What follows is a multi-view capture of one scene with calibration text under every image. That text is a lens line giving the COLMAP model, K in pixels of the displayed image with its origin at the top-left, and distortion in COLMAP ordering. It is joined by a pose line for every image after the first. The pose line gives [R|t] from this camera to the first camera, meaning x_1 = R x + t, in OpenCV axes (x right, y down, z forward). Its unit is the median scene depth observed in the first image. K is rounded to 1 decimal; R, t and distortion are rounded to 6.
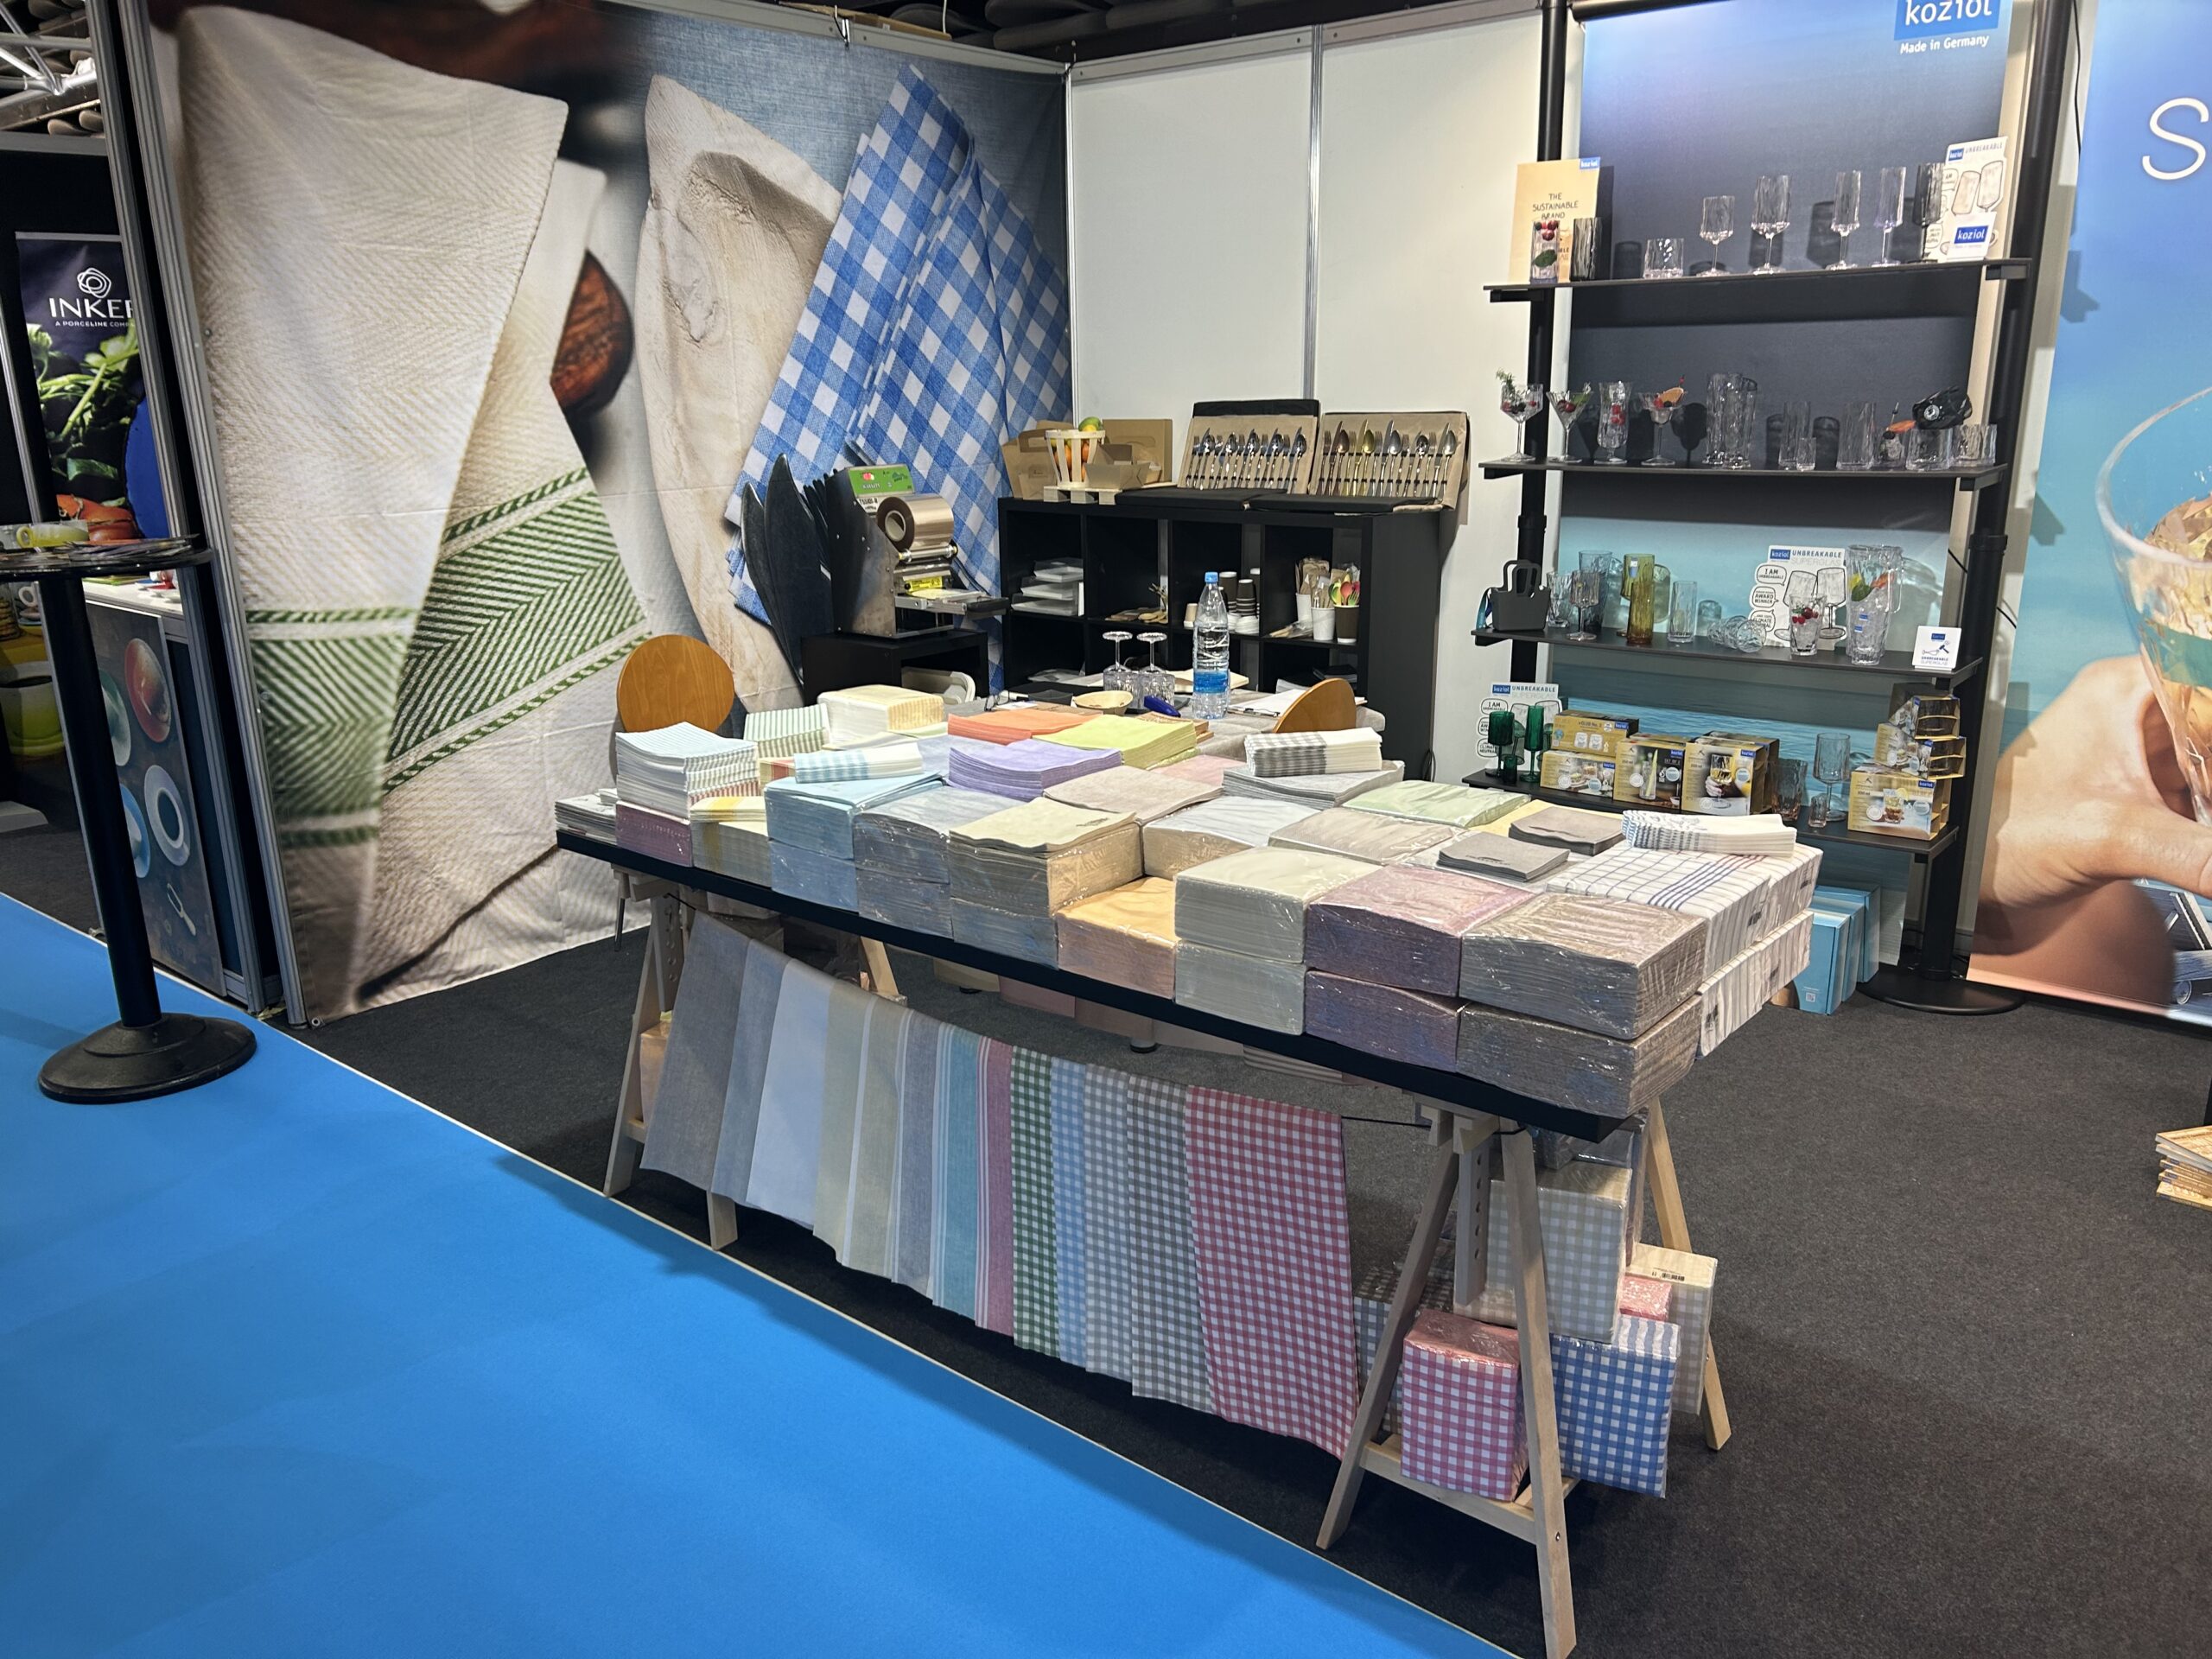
lens RADIAL K [[1687.8, 0, 1104.8], [0, 1687.8, 835.7], [0, 0, 1]] dist [0.040563, -0.032295]
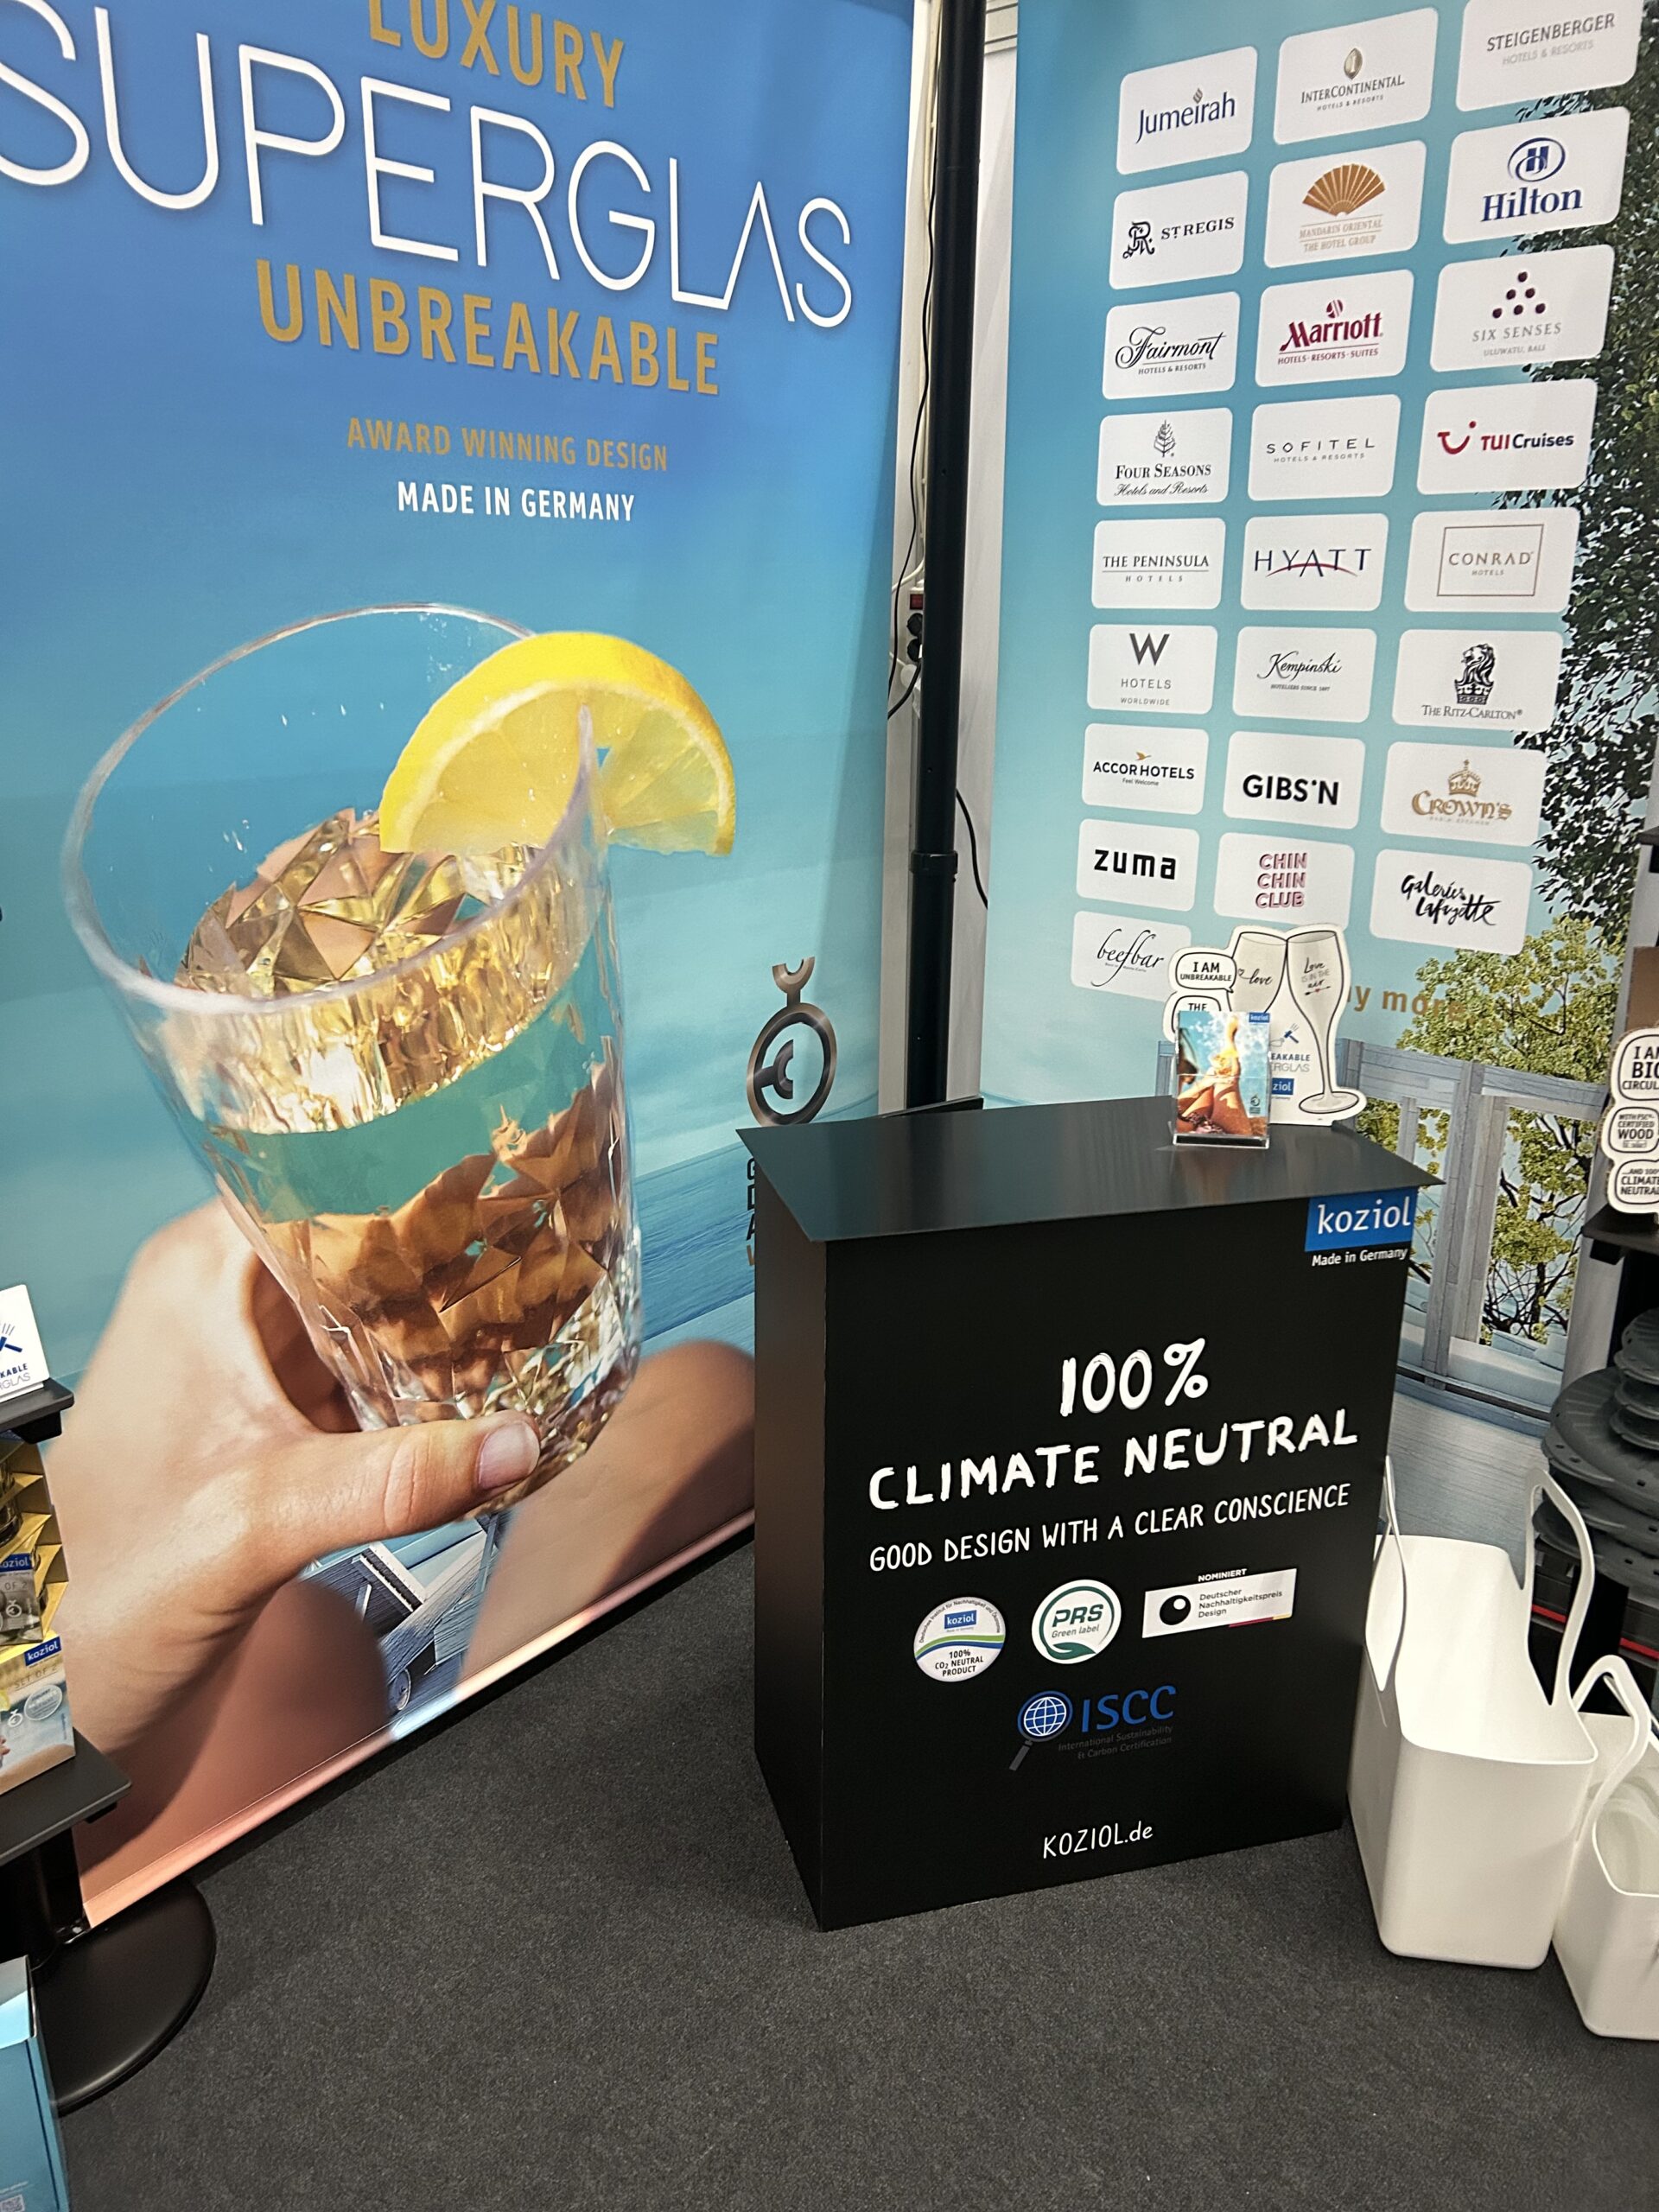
lens RADIAL K [[1665.9, 0, 825.6], [0, 1665.9, 1110.9], [0, 0, 1]] dist [0.047588, -0.049583]
pose [[0.021538, -0.289592, 0.956908, 0.115095], [0.263055, 0.925046, 0.274028, -0.174304], [-0.964540, 0.245818, 0.096102, 0.618567]]
